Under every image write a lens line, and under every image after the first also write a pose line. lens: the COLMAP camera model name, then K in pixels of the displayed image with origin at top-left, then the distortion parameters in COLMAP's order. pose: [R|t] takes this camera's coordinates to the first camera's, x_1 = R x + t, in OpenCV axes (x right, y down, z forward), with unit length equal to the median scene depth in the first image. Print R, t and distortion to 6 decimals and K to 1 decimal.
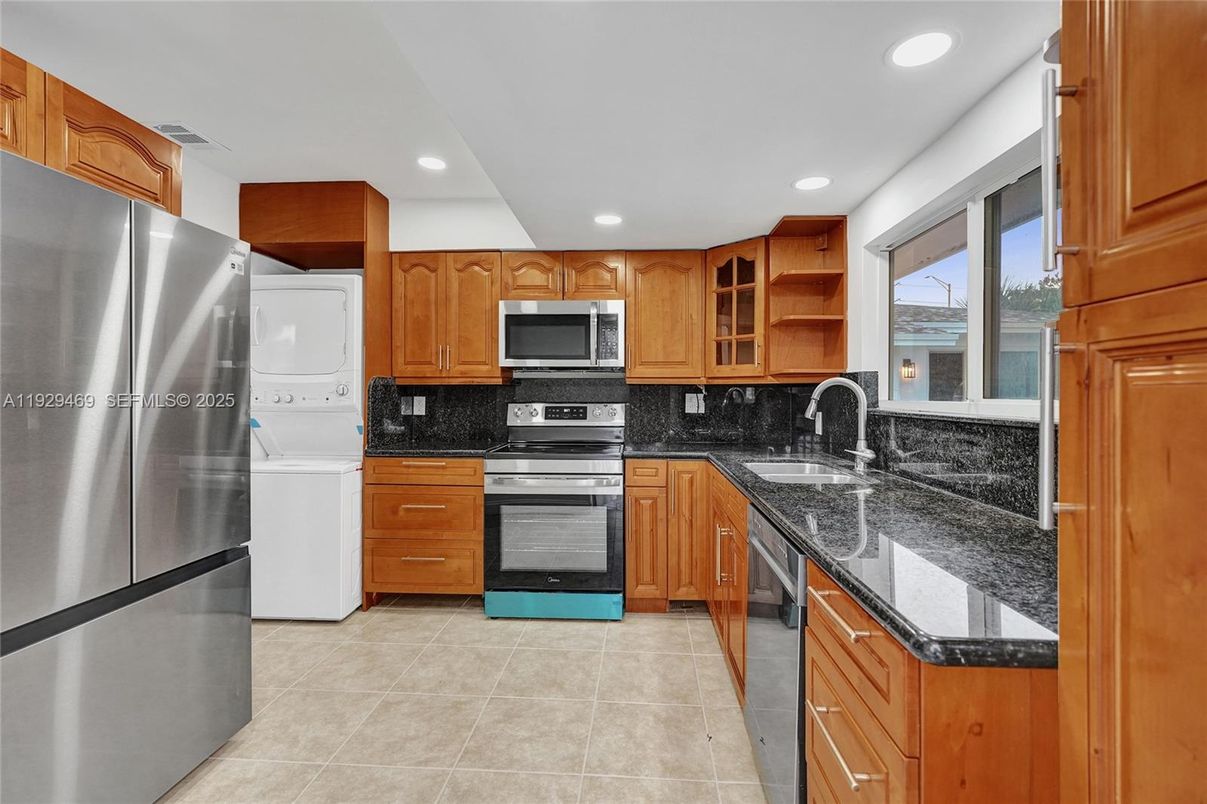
lens RADIAL K [[546.4, 0, 610.9], [0, 546.4, 396.5], [0, 0, 1]] dist [-0.009697, 0.005319]
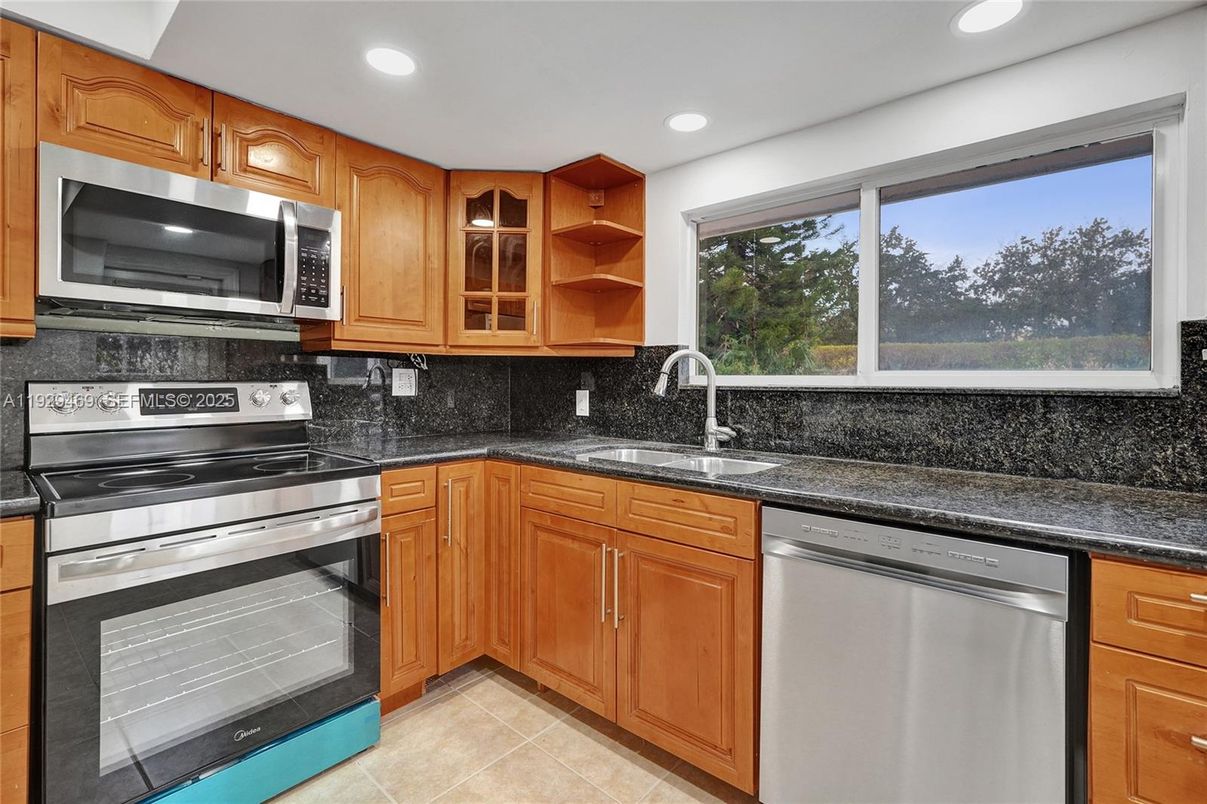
lens RADIAL K [[546.4, 0, 582.2], [0, 546.4, 376.2], [0, 0, 1]] dist [-0.009697, 0.005319]
pose [[0.621431, 0.004729, 0.783455, -0.297747], [0.000730, 0.999978, -0.006615, 0.011603], [-0.783469, 0.004682, 0.621414, 0.433108]]
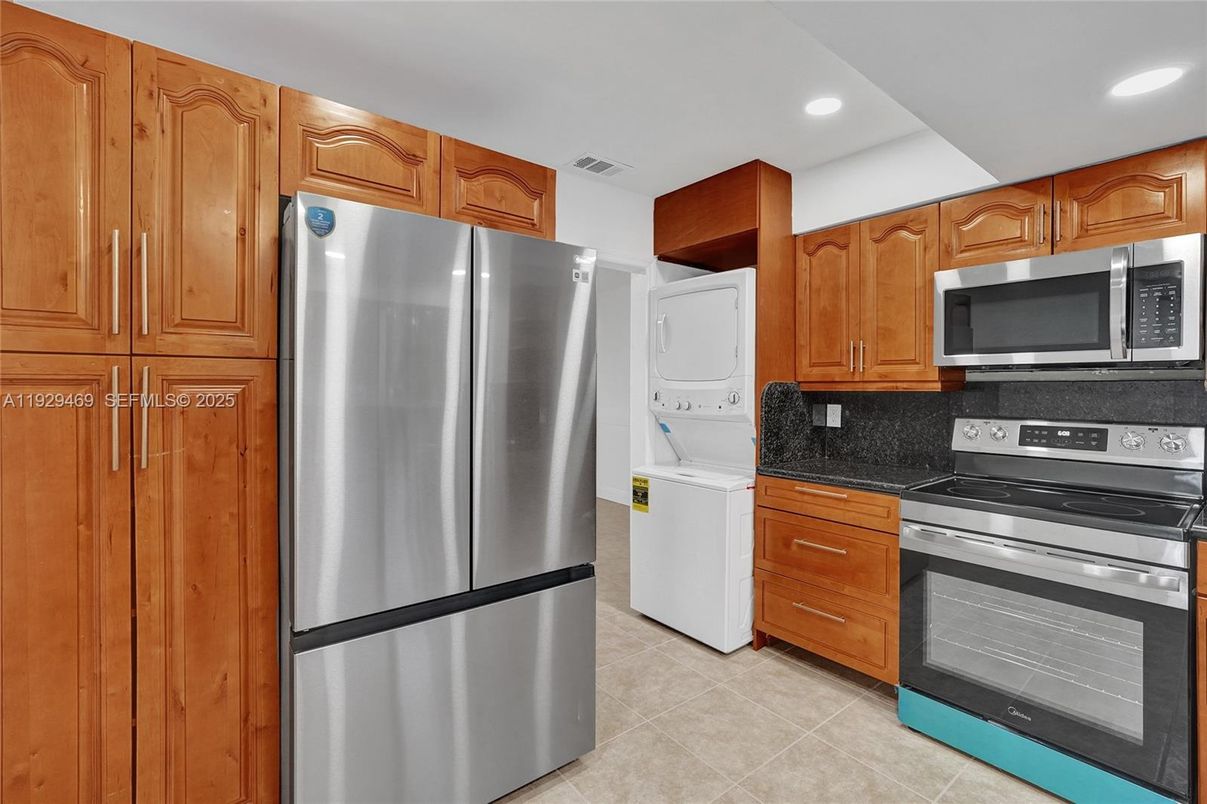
lens RADIAL K [[546.4, 0, 596.5], [0, 546.4, 391.1], [0, 0, 1]] dist [-0.009697, 0.005319]
pose [[0.662497, 0.005152, -0.749047, 0.034054], [-0.007914, 0.999969, -0.000122, -0.020655], [0.749023, 0.006009, 0.662517, 0.227802]]
